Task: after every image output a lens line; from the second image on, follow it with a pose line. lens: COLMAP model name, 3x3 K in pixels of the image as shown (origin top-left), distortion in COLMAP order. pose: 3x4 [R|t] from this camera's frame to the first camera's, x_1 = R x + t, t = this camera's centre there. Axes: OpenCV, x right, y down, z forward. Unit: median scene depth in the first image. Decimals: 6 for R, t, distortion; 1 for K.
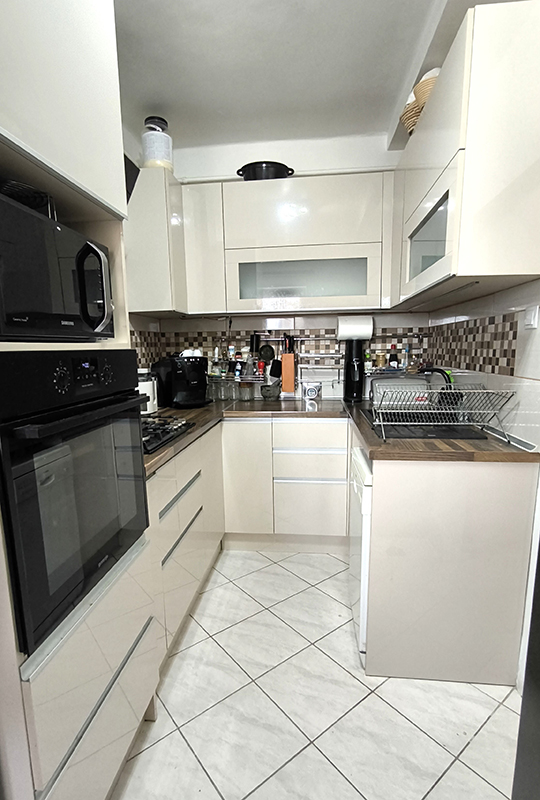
lens RADIAL K [[404.8, 0, 269.5], [0, 404.8, 415.4], [0, 0, 1]] dist [0.002263, 0.000718]
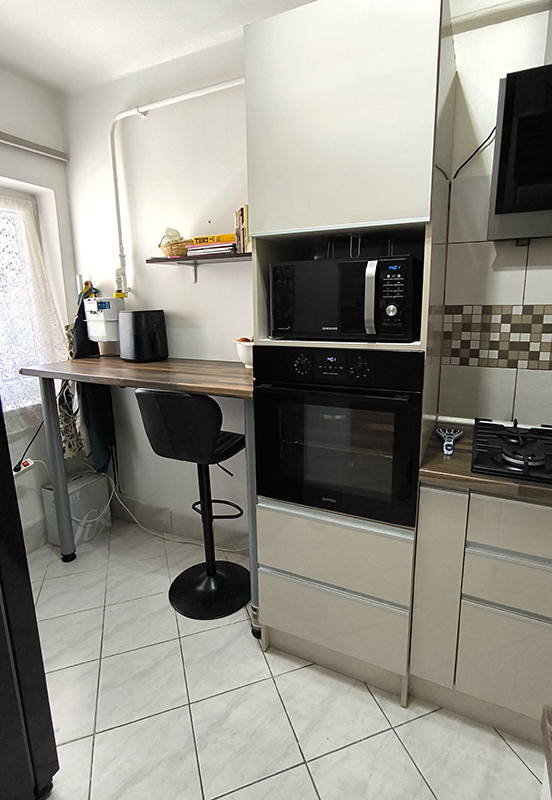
lens RADIAL K [[413.6, 0, 273.6], [0, 413.6, 384.6], [0, 0, 1]] dist [0.000210, 0.000075]
pose [[-0.334734, 0.211627, -0.918241, 0.383201], [-0.133499, 0.953976, 0.268528, -0.163087], [0.932808, 0.212470, -0.291076, 0.515738]]
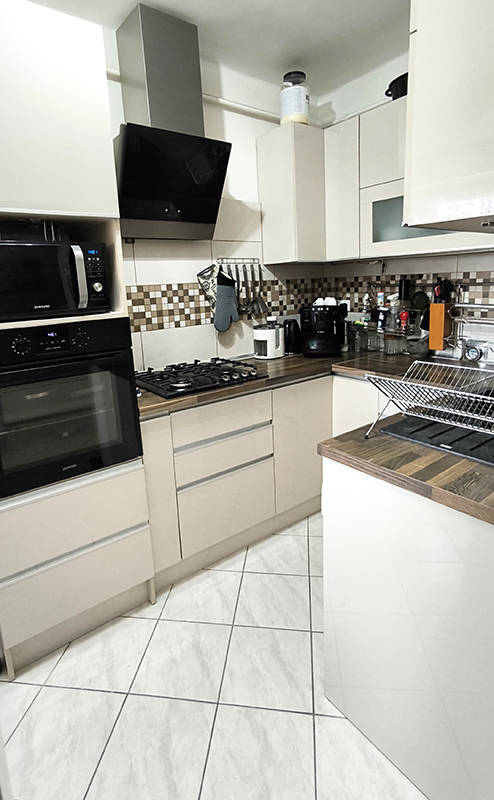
lens RADIAL K [[408.1, 0, 245.6], [0, 408.1, 366.0], [0, 0, 1]] dist [0.000288, 0.001109]
pose [[0.696046, 0.132738, -0.705620, 0.454714], [-0.089882, 0.991140, 0.097786, -0.090767], [0.712349, -0.004641, 0.701810, 0.190380]]
